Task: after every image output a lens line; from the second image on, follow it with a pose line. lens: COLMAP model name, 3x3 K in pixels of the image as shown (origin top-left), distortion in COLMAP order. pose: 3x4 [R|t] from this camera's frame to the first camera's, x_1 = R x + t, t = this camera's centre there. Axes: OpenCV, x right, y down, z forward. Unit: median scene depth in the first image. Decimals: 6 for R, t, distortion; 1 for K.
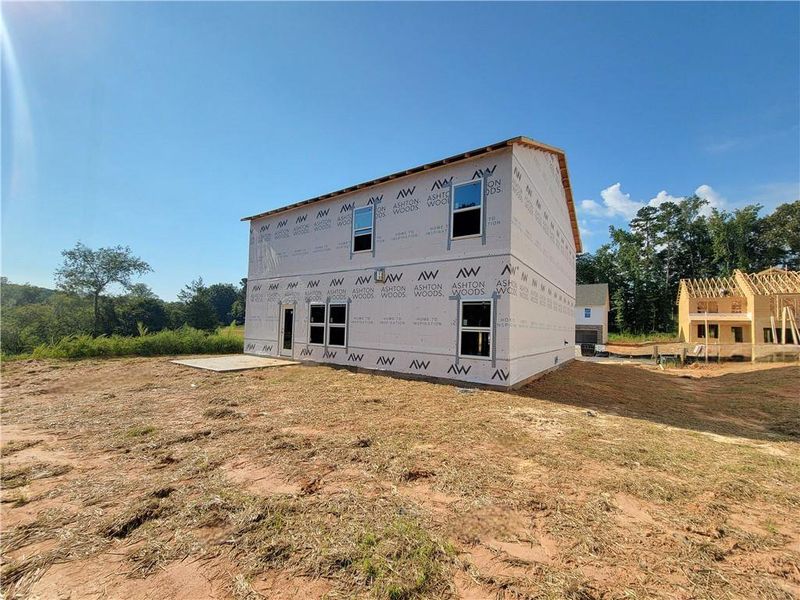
lens RADIAL K [[322.2, 0, 394.6], [0, 322.2, 301.7], [0, 0, 1]] dist [-0.003296, 0.001024]
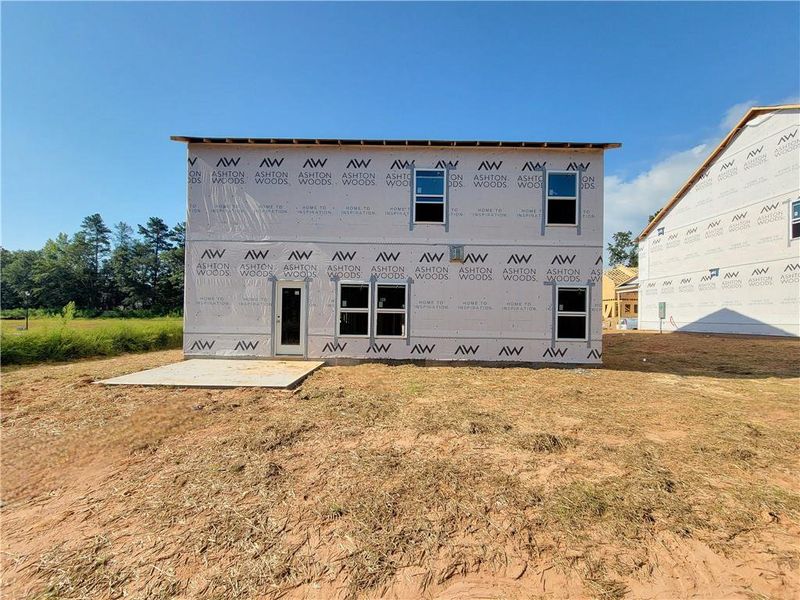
lens RADIAL K [[290.6, 0, 402.8], [0, 290.6, 301.5], [0, 0, 1]] dist [-0.004806, -0.000123]
pose [[0.826920, 0.002800, 0.562313, -0.571014], [-0.036622, 0.998133, 0.048884, 0.013622], [-0.561126, -0.061016, 0.825478, 0.395041]]
